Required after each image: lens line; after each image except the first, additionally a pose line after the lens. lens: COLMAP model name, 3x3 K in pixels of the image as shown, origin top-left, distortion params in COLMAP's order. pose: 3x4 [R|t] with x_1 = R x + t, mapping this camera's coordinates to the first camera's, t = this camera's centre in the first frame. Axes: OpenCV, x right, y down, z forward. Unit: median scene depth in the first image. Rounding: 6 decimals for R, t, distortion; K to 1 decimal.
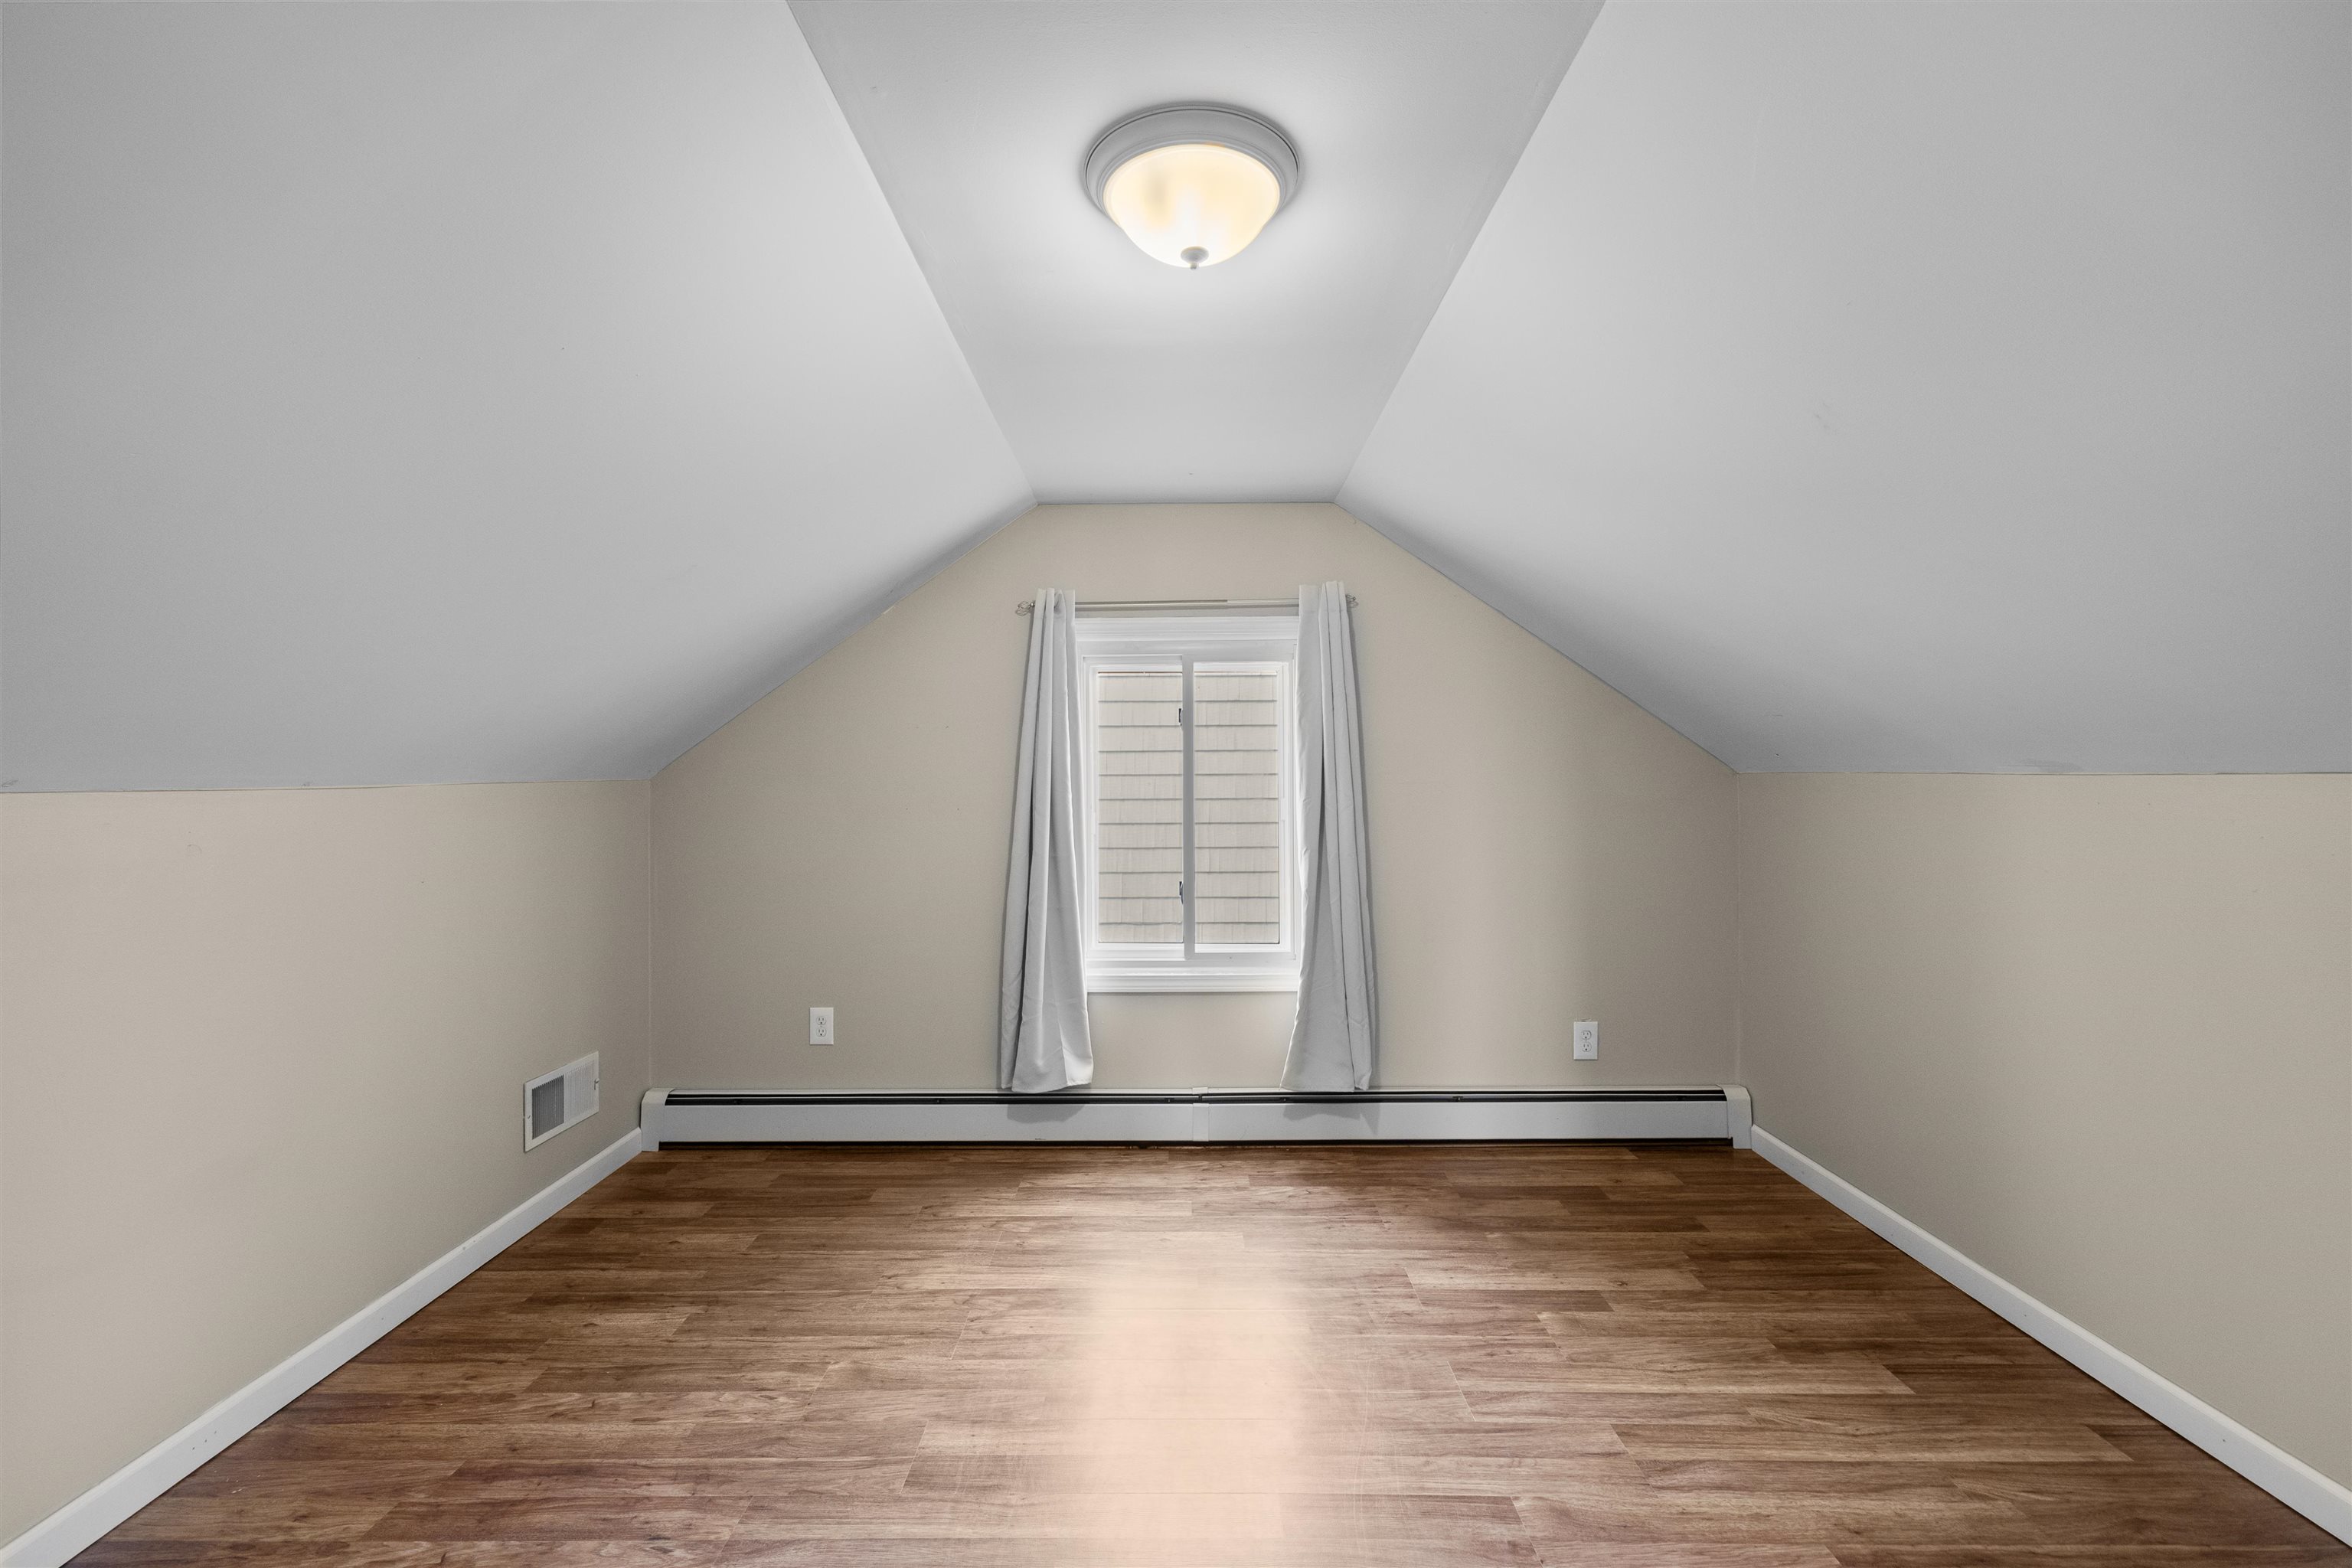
lens RADIAL K [[993.2, 0, 1149.9], [0, 993.2, 790.9], [0, 0, 1]] dist [-0.001748, 0.000047]
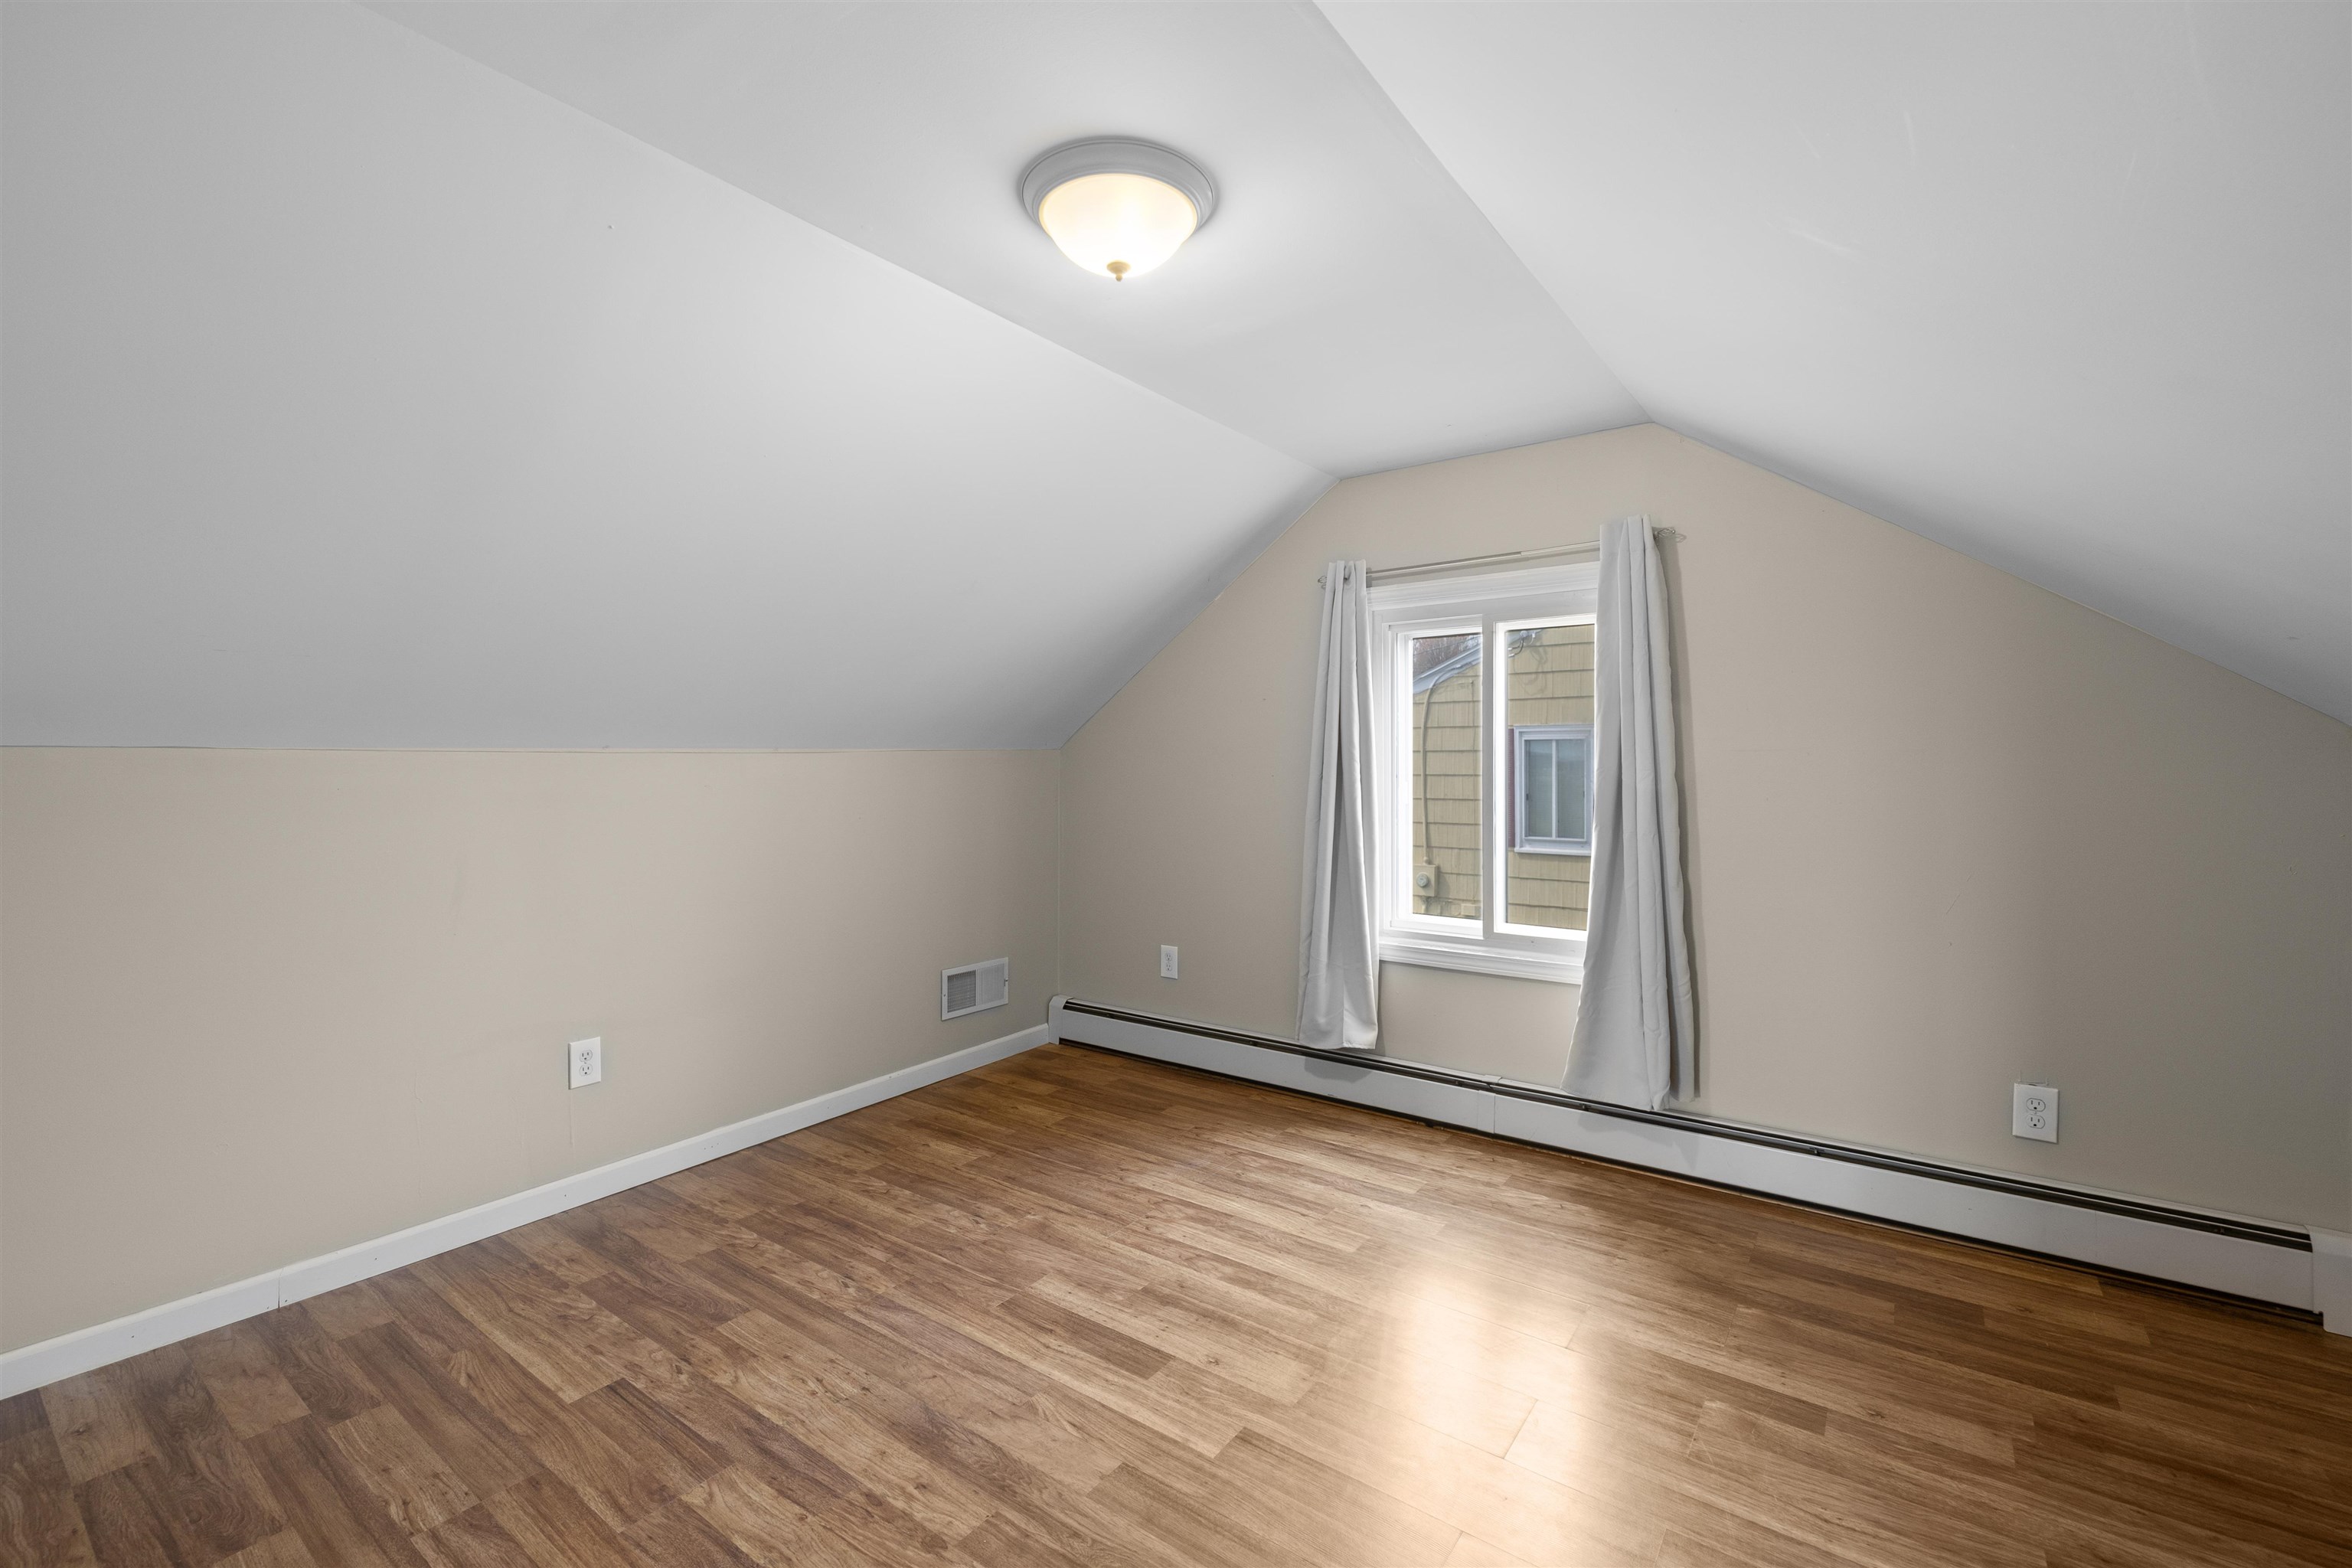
lens RADIAL K [[998.5, 0, 1160.7], [0, 998.5, 777.5], [0, 0, 1]] dist [-0.000855, -0.000116]
pose [[0.808743, 0.014193, -0.587991, 0.424262], [-0.008551, 0.999887, 0.012375, 0.009998], [0.588100, -0.004980, 0.808773, 0.067657]]
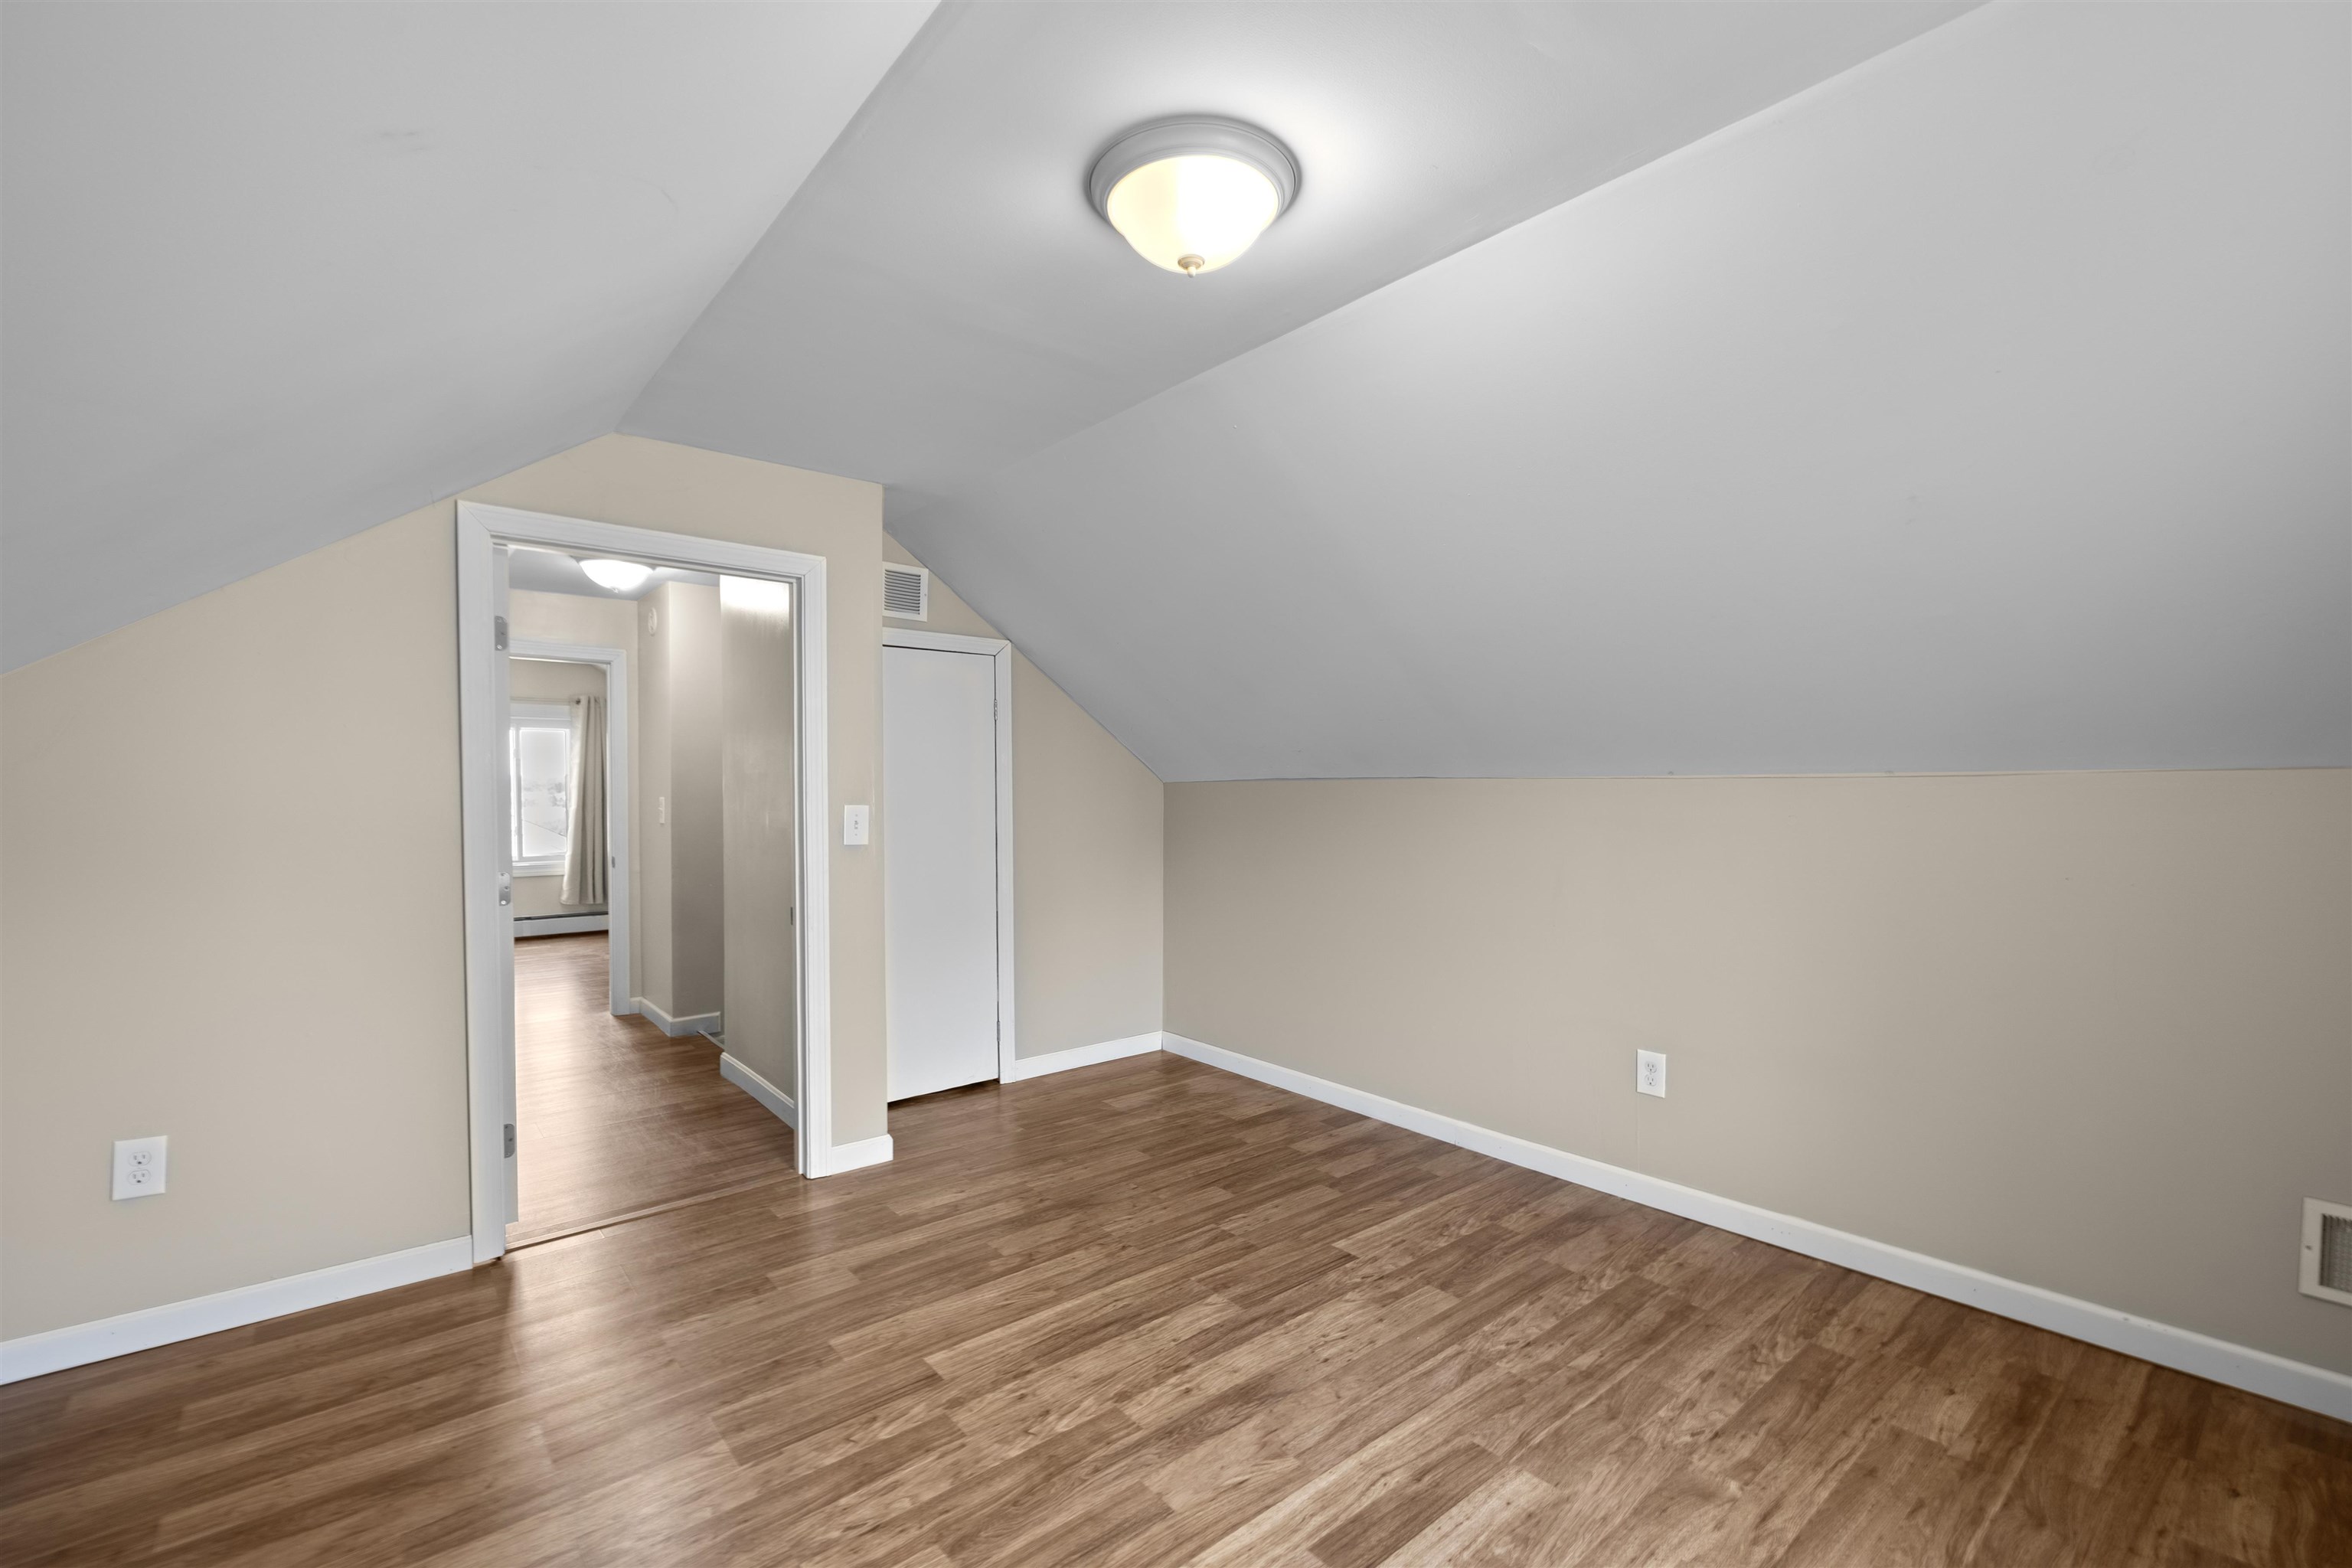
lens RADIAL K [[998.5, 0, 1160.7], [0, 998.5, 777.5], [0, 0, 1]] dist [-0.000855, -0.000116]
pose [[-0.758837, 0.002265, -0.651276, 0.441563], [-0.002933, 0.999972, 0.006895, -0.000057], [0.651274, 0.007143, -0.758809, 1.025438]]
